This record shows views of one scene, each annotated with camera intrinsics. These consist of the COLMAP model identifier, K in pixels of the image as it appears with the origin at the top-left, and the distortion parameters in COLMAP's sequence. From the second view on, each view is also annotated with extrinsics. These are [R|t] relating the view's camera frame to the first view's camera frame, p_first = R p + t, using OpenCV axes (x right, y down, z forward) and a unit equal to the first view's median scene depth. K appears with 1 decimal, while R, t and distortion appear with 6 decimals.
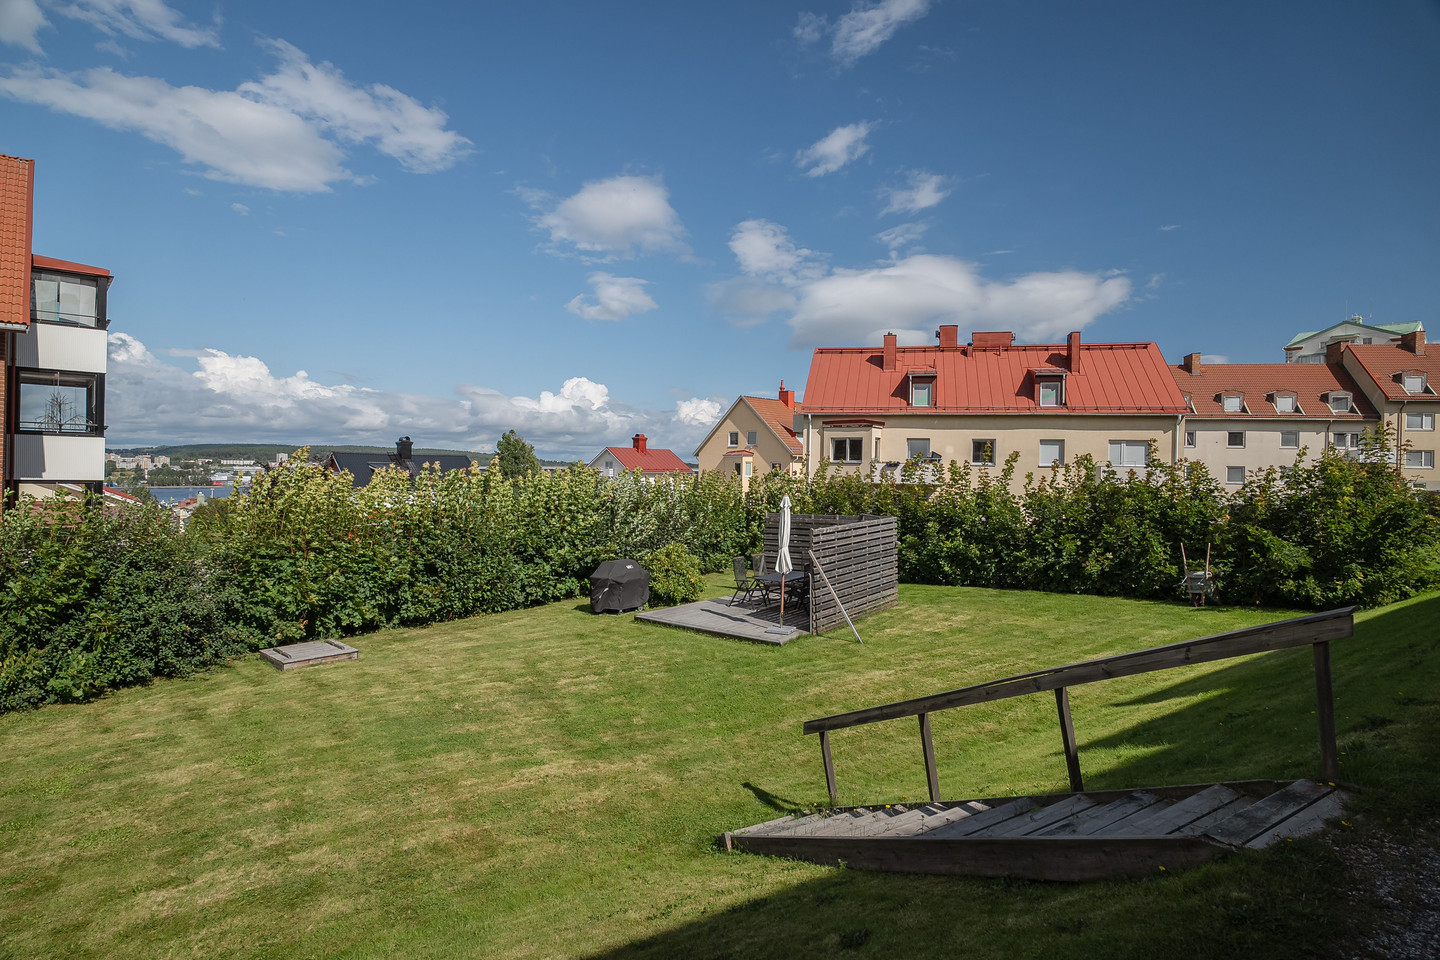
lens RADIAL K [[804.1, 0, 720.0], [0, 804.1, 480.0], [0, 0, 1]] dist [-0.001362, -0.000803]
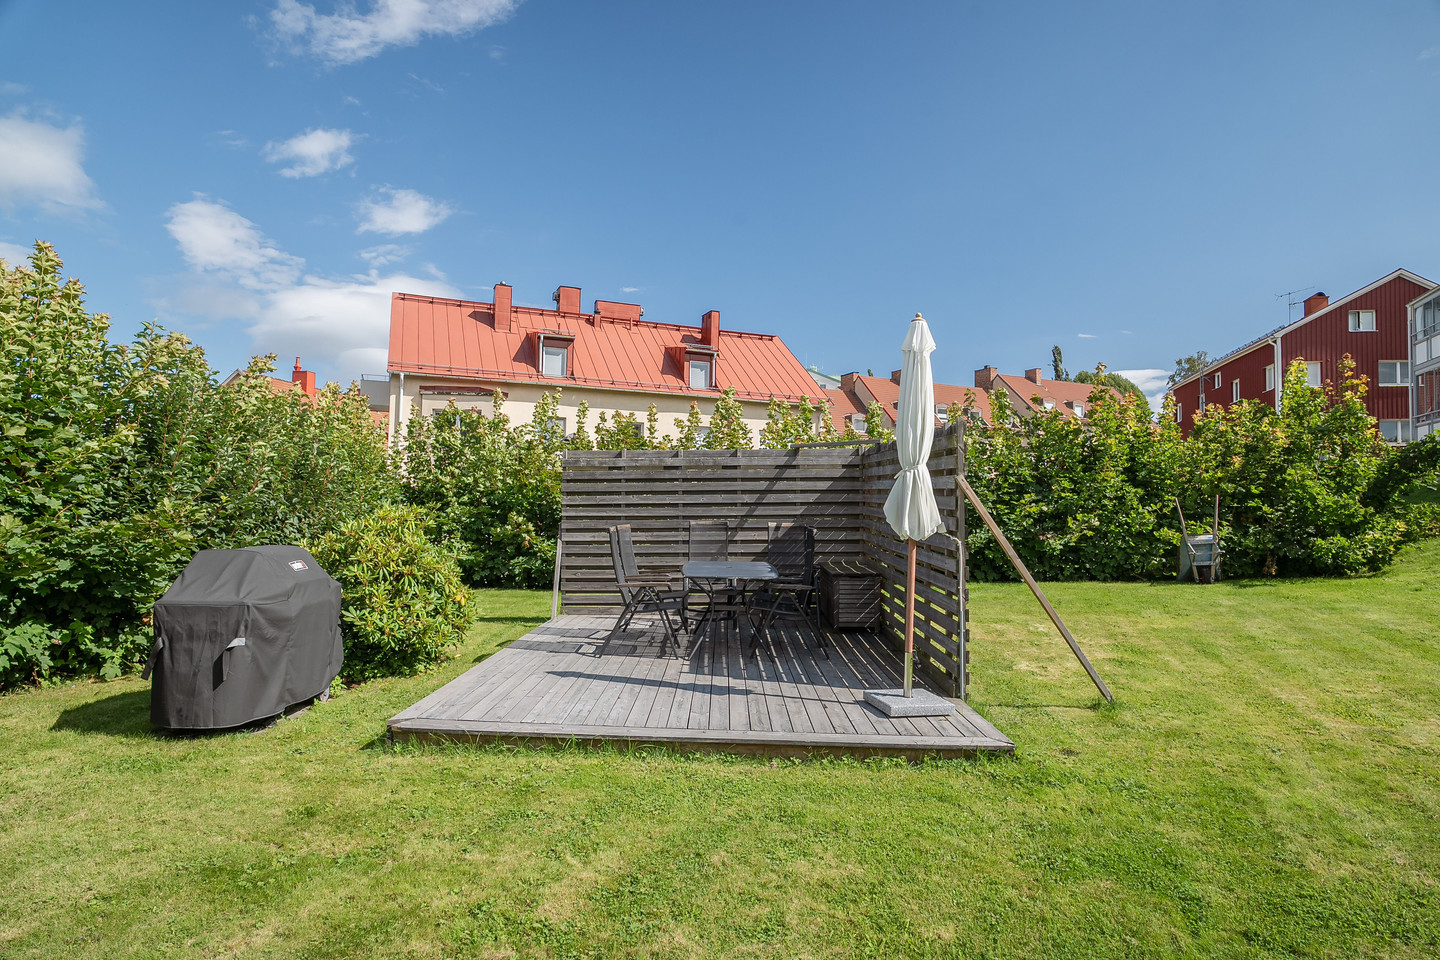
lens RADIAL K [[775.1, 0, 720.0], [0, 775.1, 480.0], [0, 0, 1]] dist [-0.009903, -0.000144]
pose [[0.802087, 0.027596, 0.596569, -0.069248], [-0.007868, 0.999333, -0.035649, 0.036085], [-0.597156, 0.023900, 0.801769, 0.281525]]
